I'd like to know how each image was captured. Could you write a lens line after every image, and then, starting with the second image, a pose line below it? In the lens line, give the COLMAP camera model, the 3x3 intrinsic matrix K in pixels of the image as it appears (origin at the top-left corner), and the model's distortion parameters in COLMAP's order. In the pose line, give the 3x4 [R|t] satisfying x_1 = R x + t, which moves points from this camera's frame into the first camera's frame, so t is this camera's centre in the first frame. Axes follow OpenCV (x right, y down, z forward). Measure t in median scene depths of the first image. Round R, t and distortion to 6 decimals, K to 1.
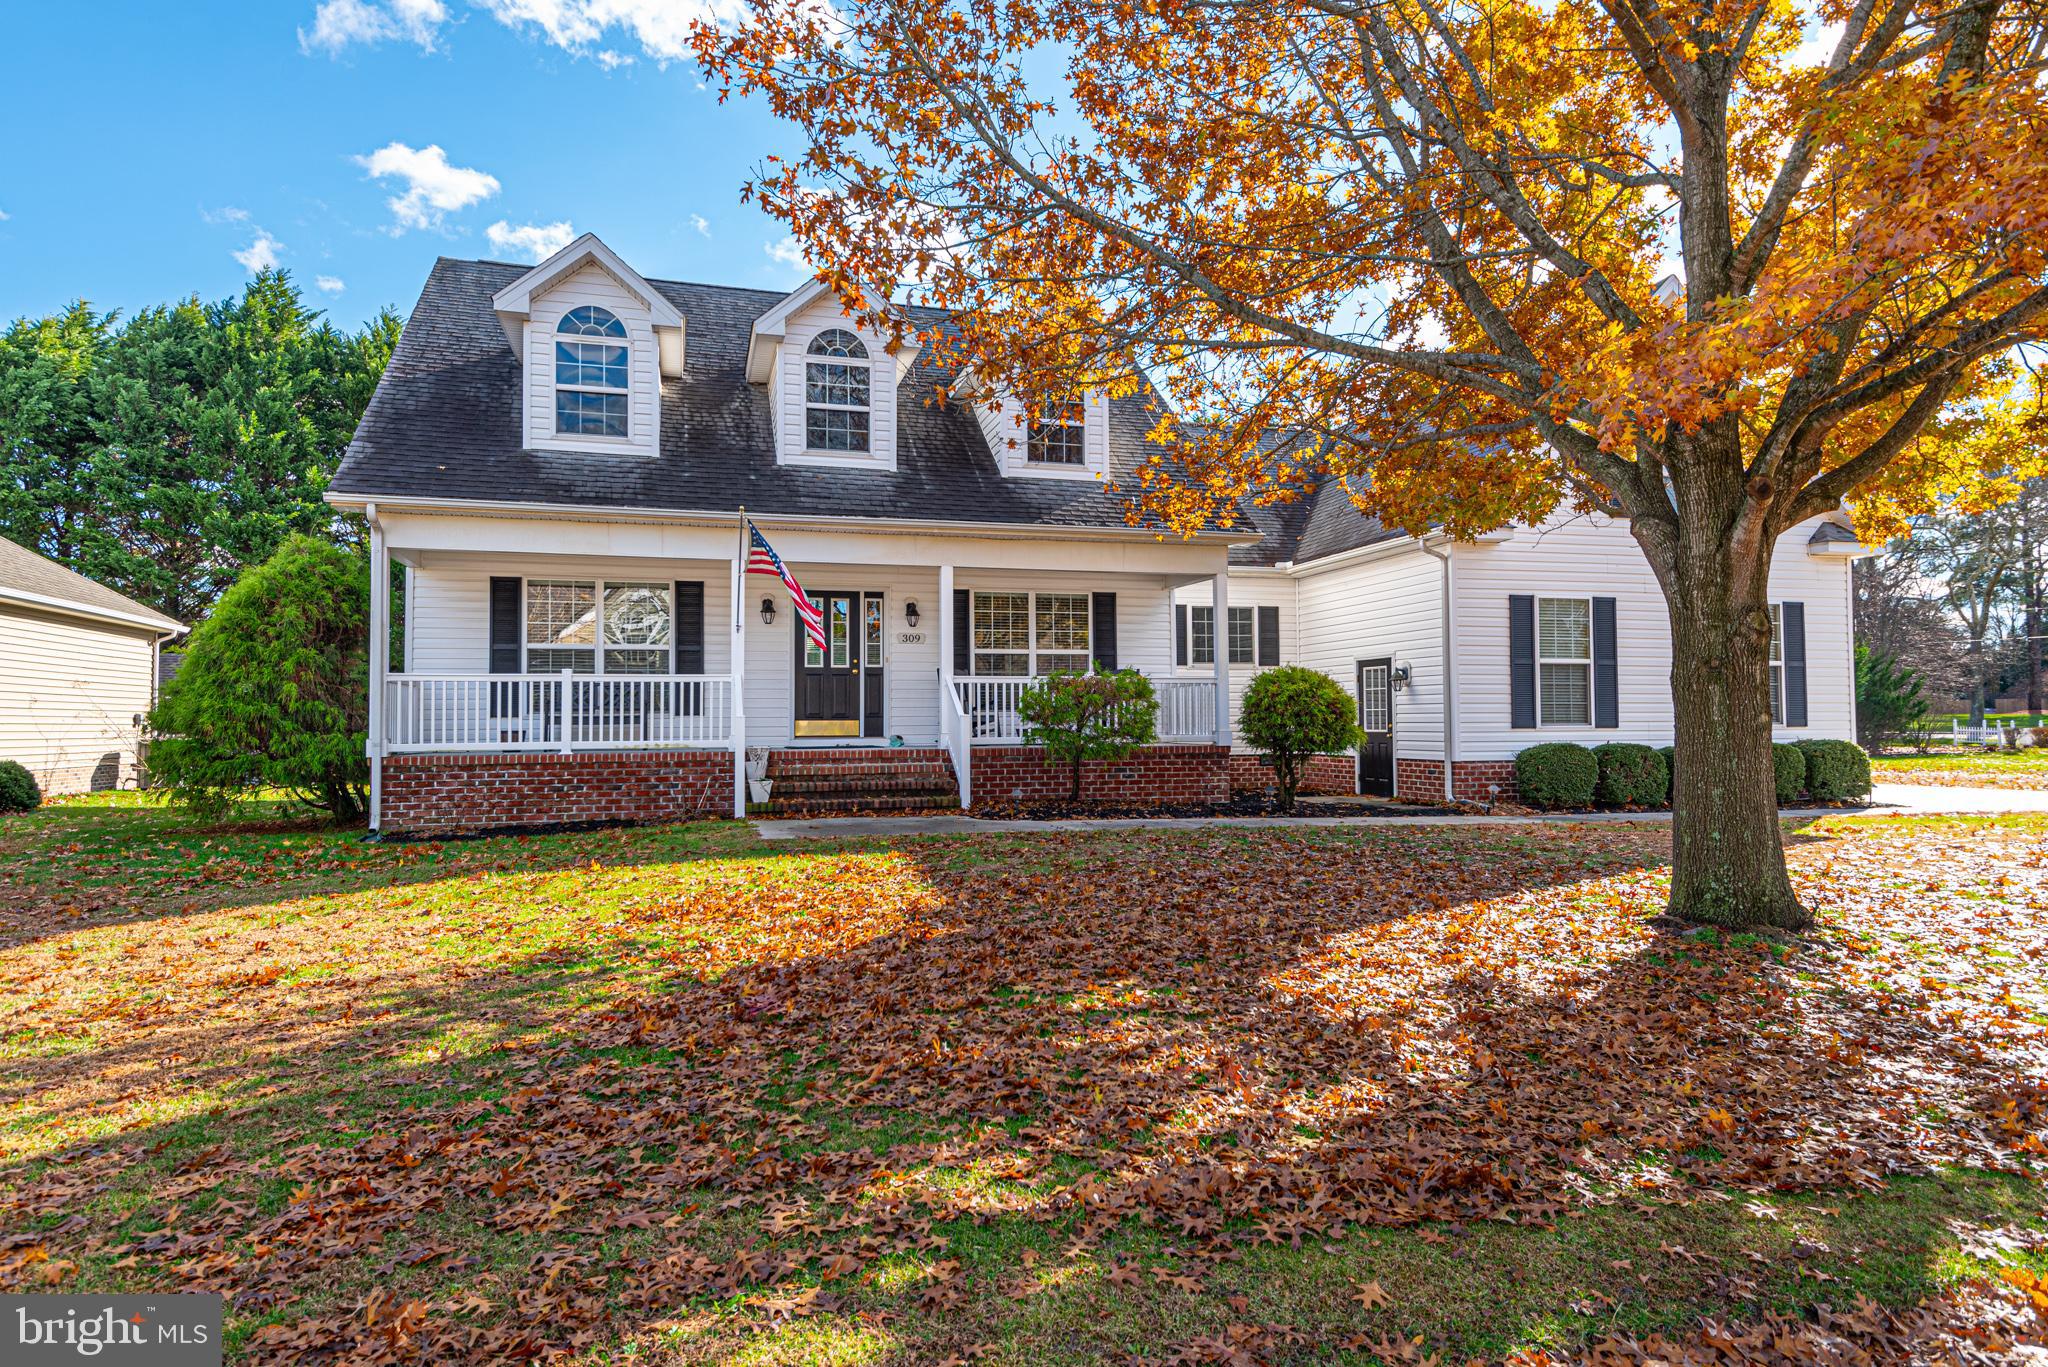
lens RADIAL K [[1189.8, 0, 1024.0], [0, 1189.8, 683.5], [0, 0, 1]] dist [0.050080, -0.022692]
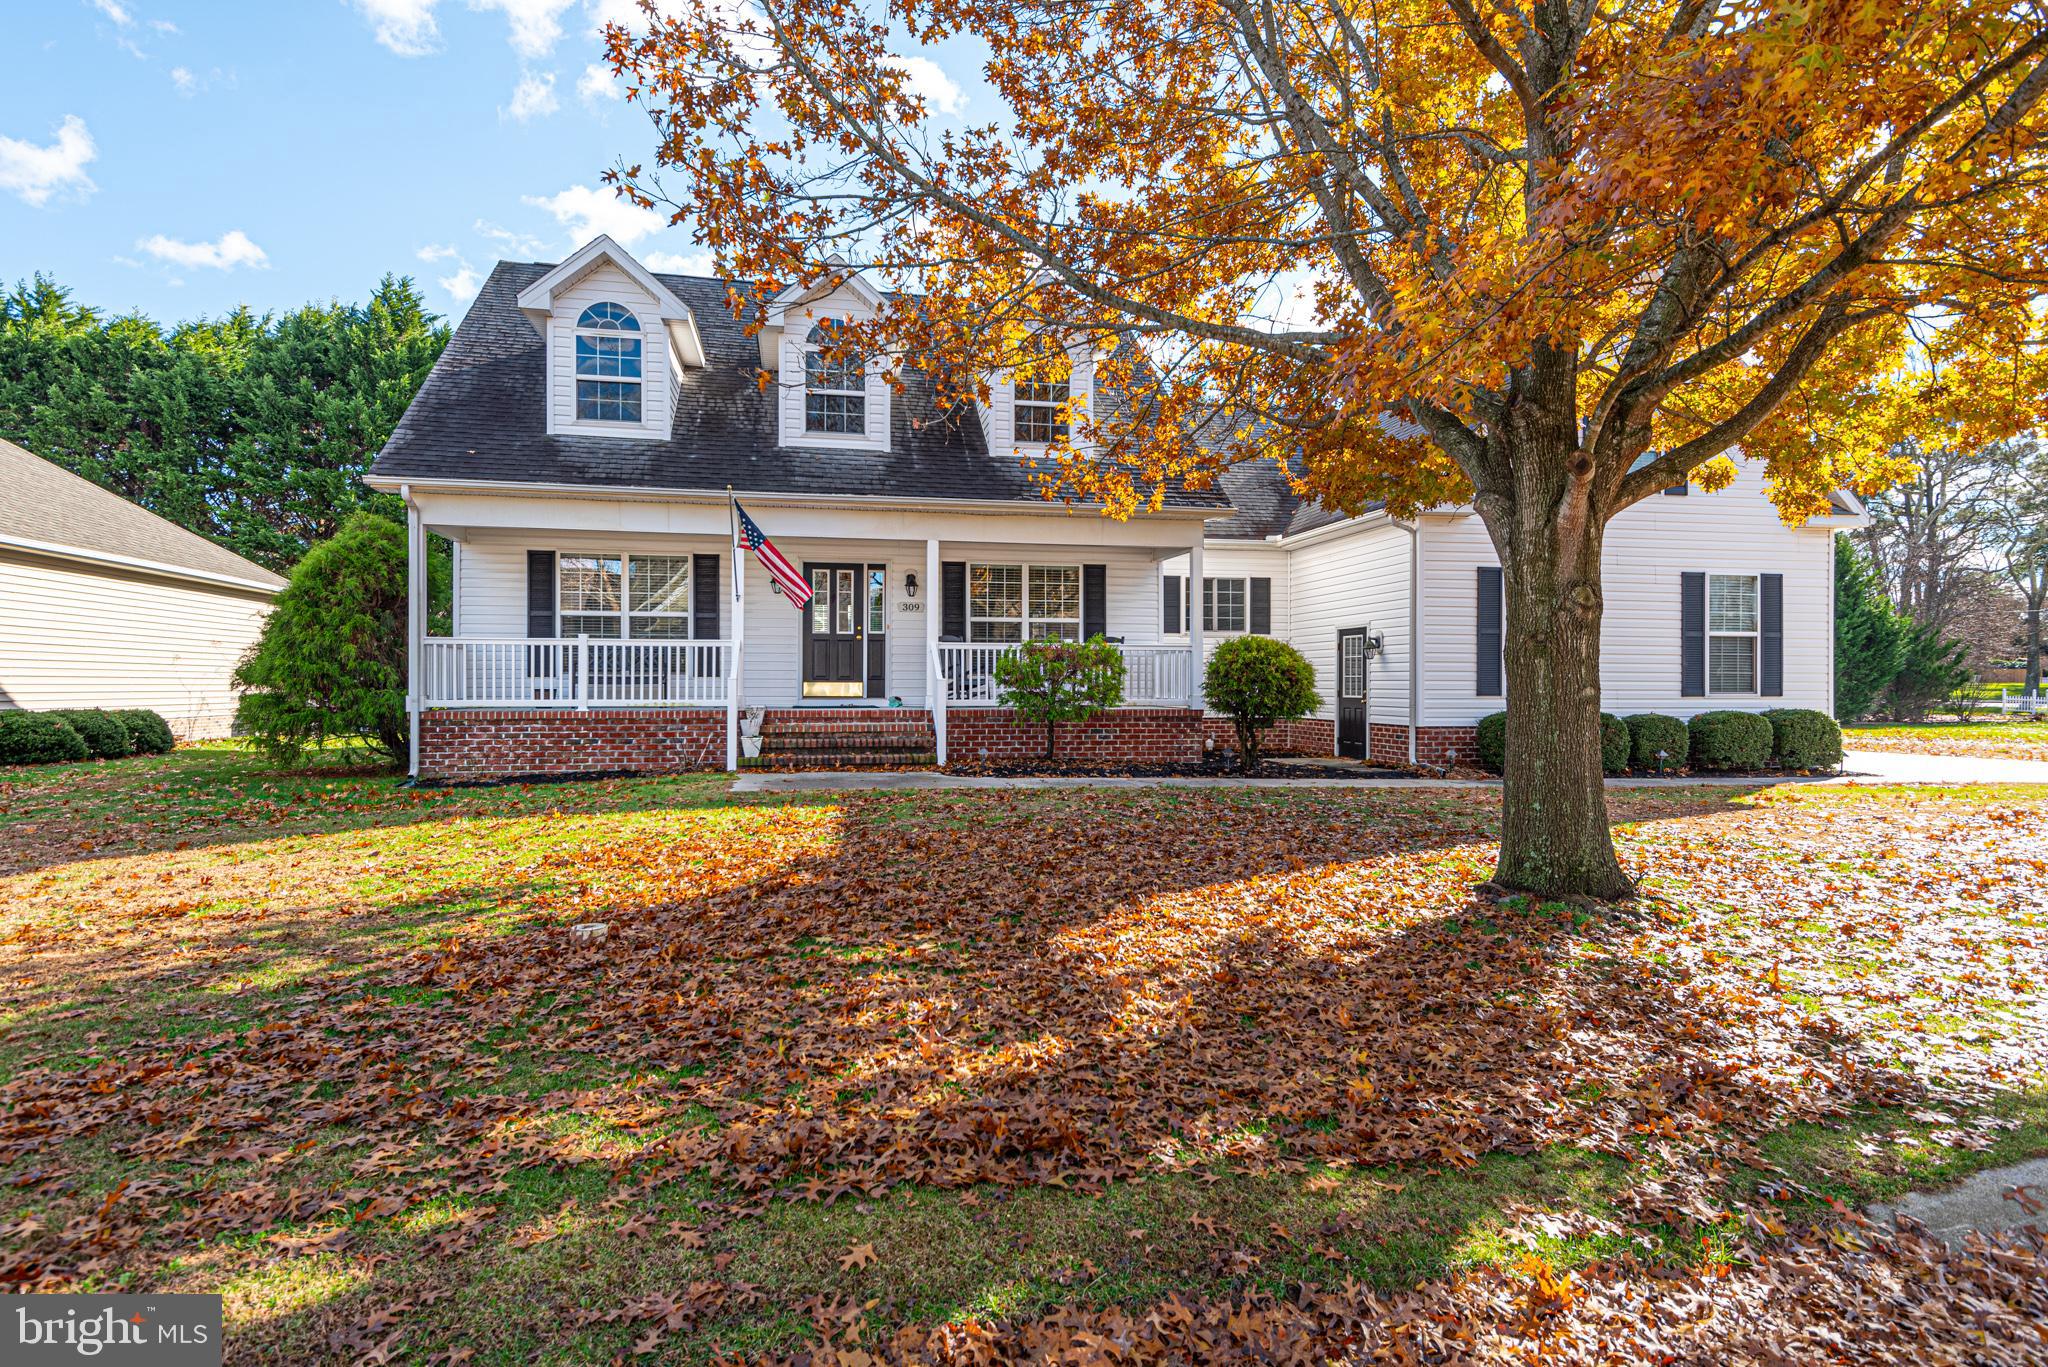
lens RADIAL K [[1093.9, 0, 1024.0], [0, 1093.9, 683.5], [0, 0, 1]] dist [0.043230, -0.022764]
pose [[0.996589, 0.008991, -0.082036, 0.103334], [-0.006246, 0.999414, 0.033656, -0.003113], [0.082290, -0.033029, 0.996061, 0.017893]]
